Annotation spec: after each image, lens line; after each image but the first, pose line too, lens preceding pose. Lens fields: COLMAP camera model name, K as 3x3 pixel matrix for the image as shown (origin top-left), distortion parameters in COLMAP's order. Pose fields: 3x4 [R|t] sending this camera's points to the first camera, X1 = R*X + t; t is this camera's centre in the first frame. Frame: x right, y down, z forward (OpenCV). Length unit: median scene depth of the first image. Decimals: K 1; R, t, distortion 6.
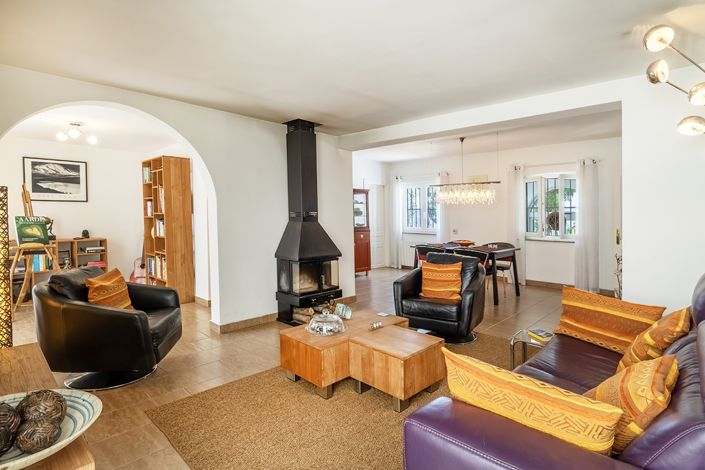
lens RADIAL K [[369.1, 0, 352.5], [0, 369.1, 235.0], [0, 0, 1]] dist [-0.007147, -0.000748]
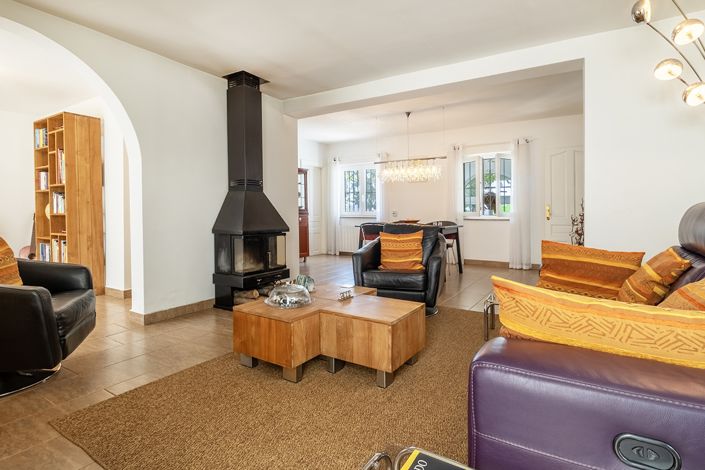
lens RADIAL K [[371.9, 0, 351.9], [0, 371.9, 220.1], [0, 0, 1]] dist [-0.004065, -0.001054]
pose [[0.978741, -0.009963, 0.204858, -0.074347], [0.016503, 0.999406, -0.030243, 0.068065], [-0.204435, 0.032980, 0.978324, 0.090060]]
